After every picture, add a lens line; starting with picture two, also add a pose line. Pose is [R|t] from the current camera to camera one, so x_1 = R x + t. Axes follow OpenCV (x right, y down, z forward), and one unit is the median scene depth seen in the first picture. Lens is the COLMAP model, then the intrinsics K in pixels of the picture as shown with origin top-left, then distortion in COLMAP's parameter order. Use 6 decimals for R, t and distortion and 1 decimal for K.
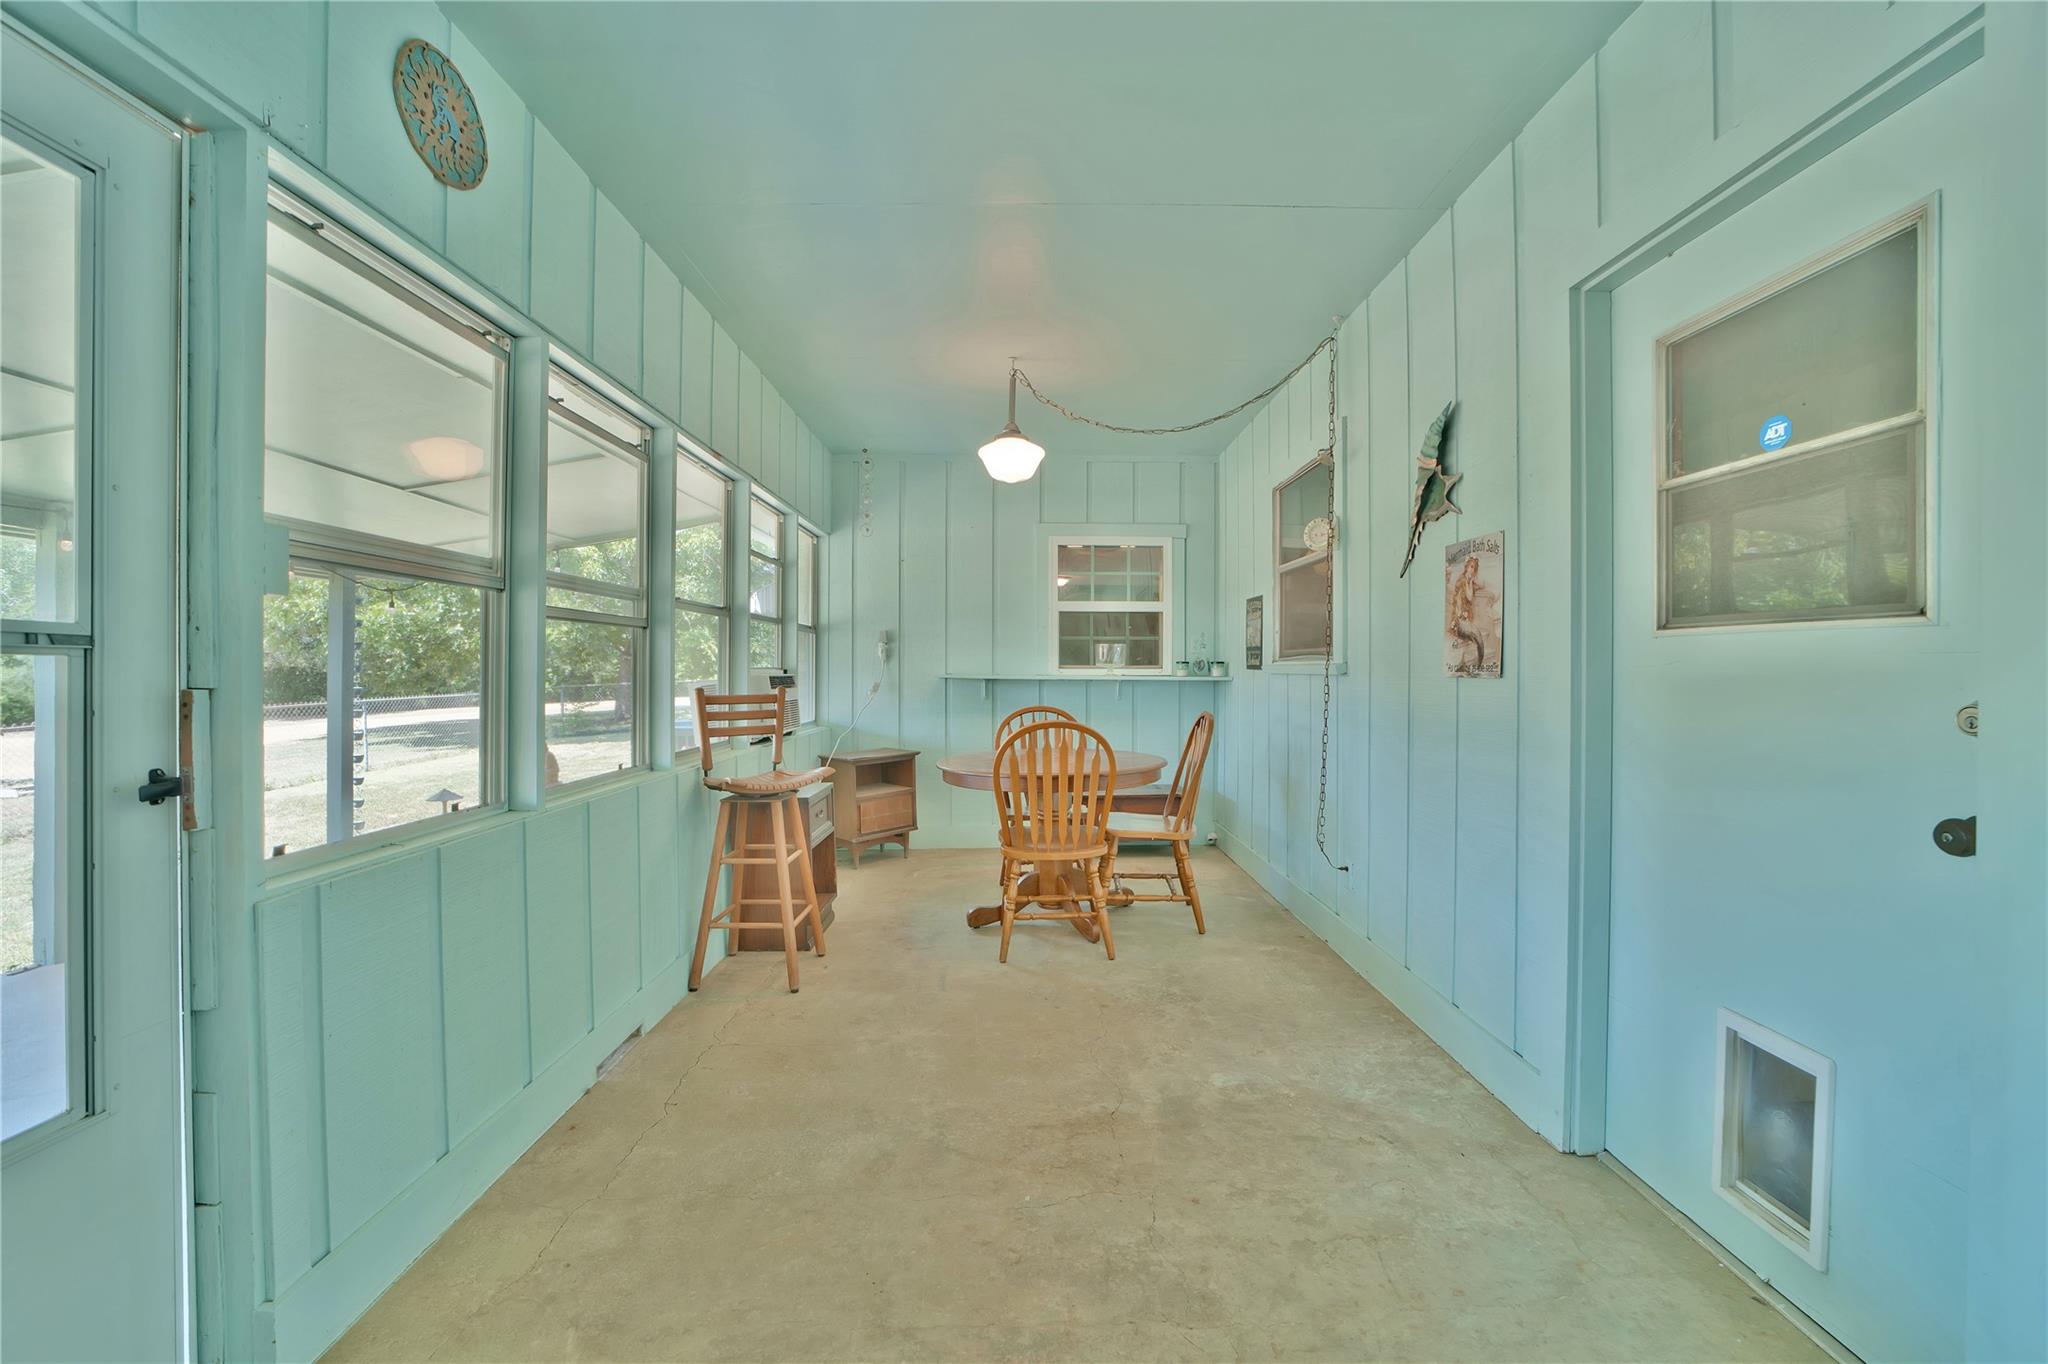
lens RADIAL K [[823.3, 0, 1036.7], [0, 823.3, 674.1], [0, 0, 1]] dist [-0.033094, 0.000335]
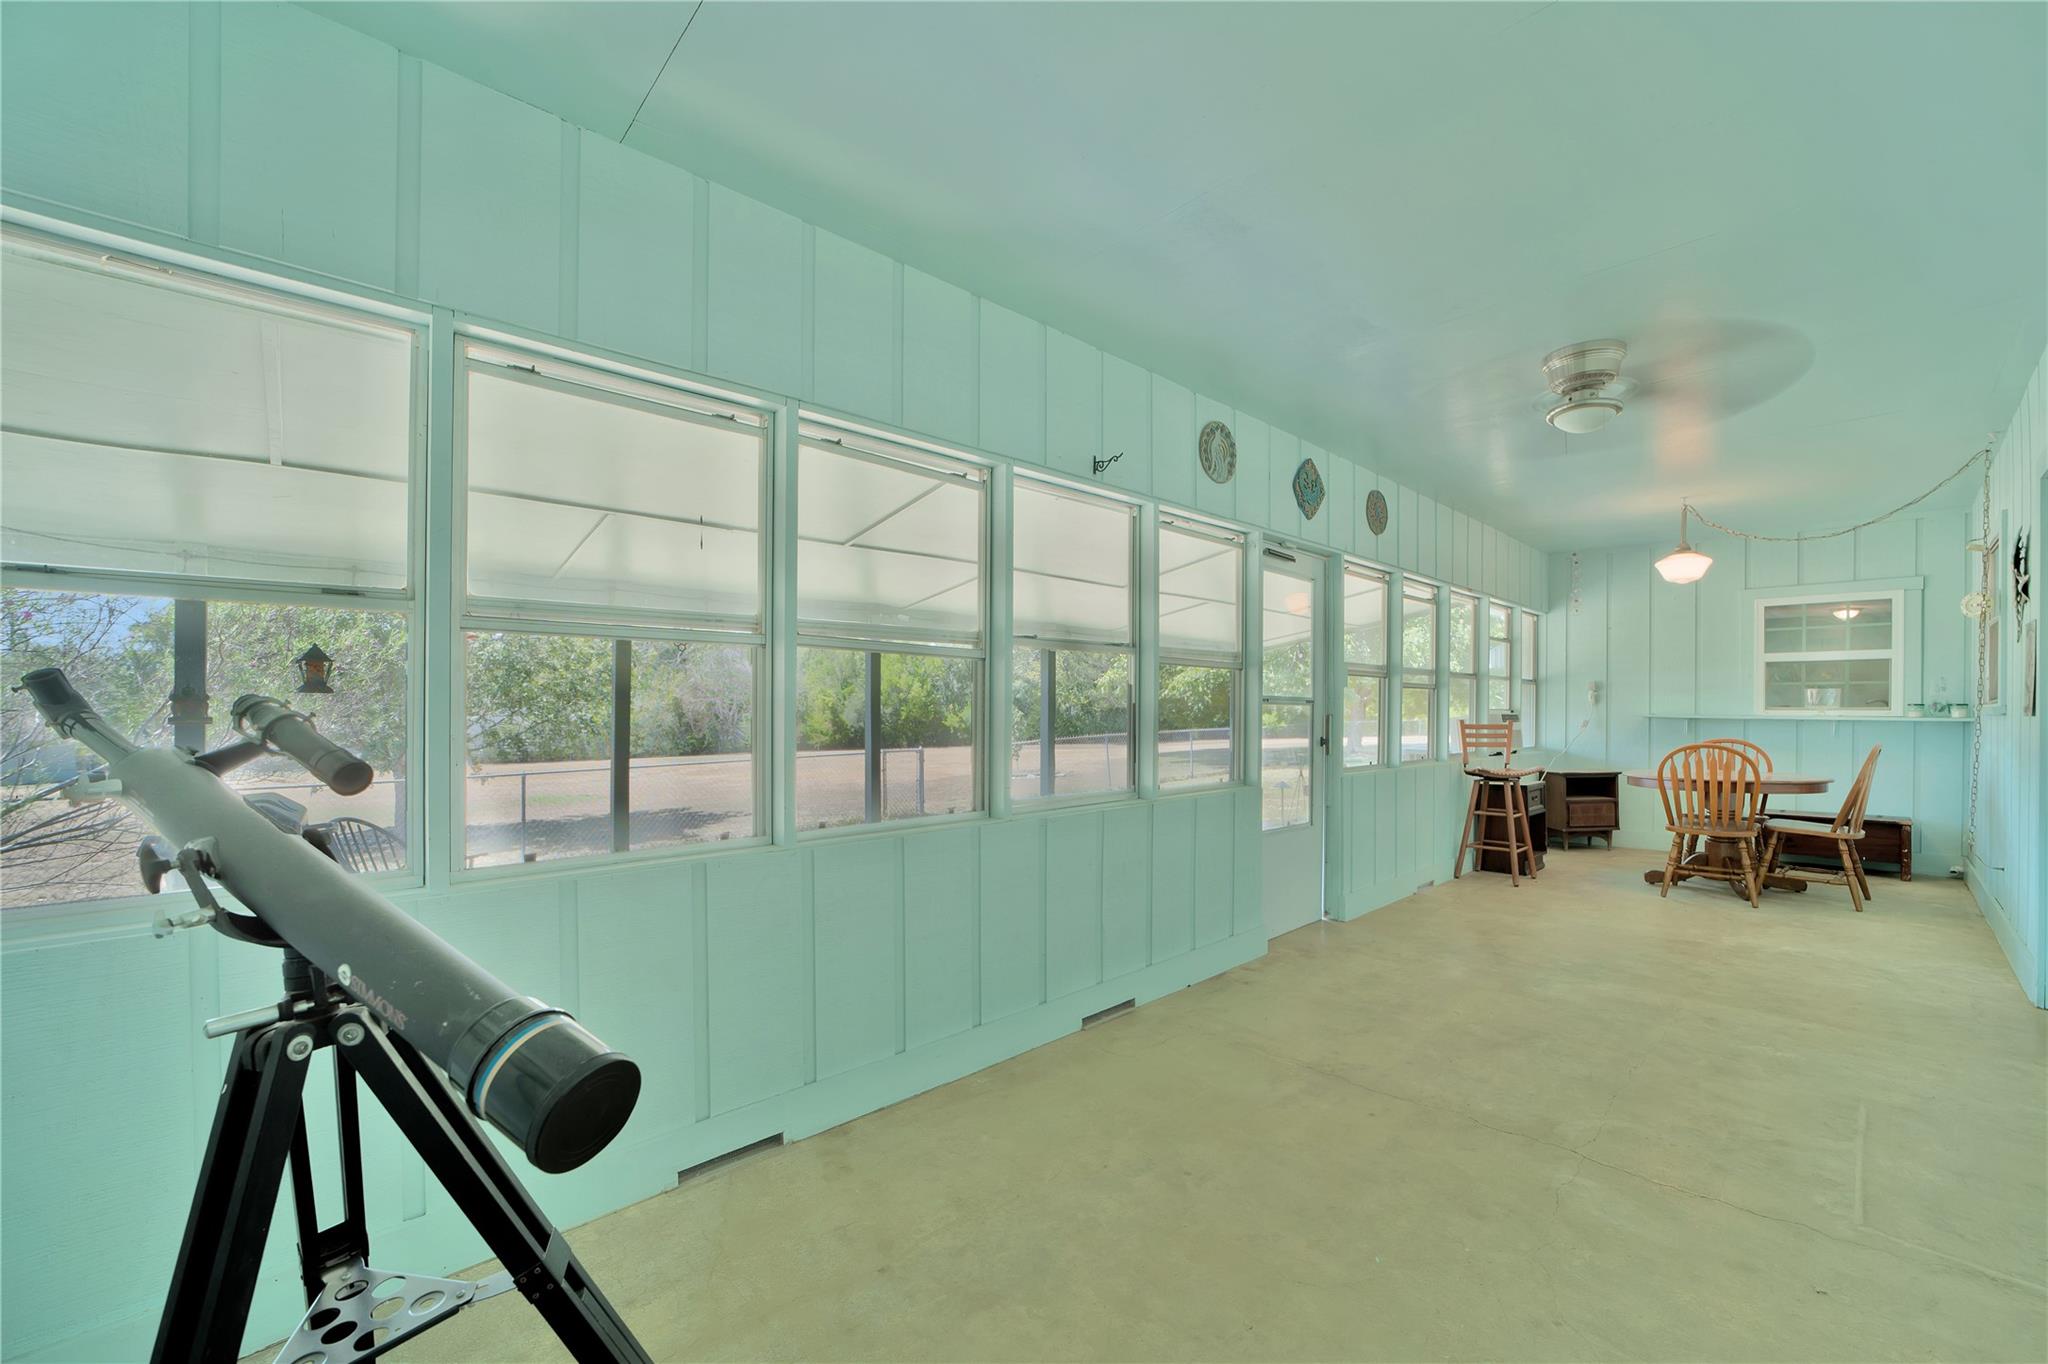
lens RADIAL K [[783.0, 0, 1022.8], [0, 783.0, 712.8], [0, 0, 1]] dist [-0.045083, 0.013506]
pose [[0.652535, 0.005331, -0.757740, 0.207605], [-0.006472, 0.999978, 0.001462, 0.003681], [0.757731, 0.003951, 0.652555, -0.699960]]
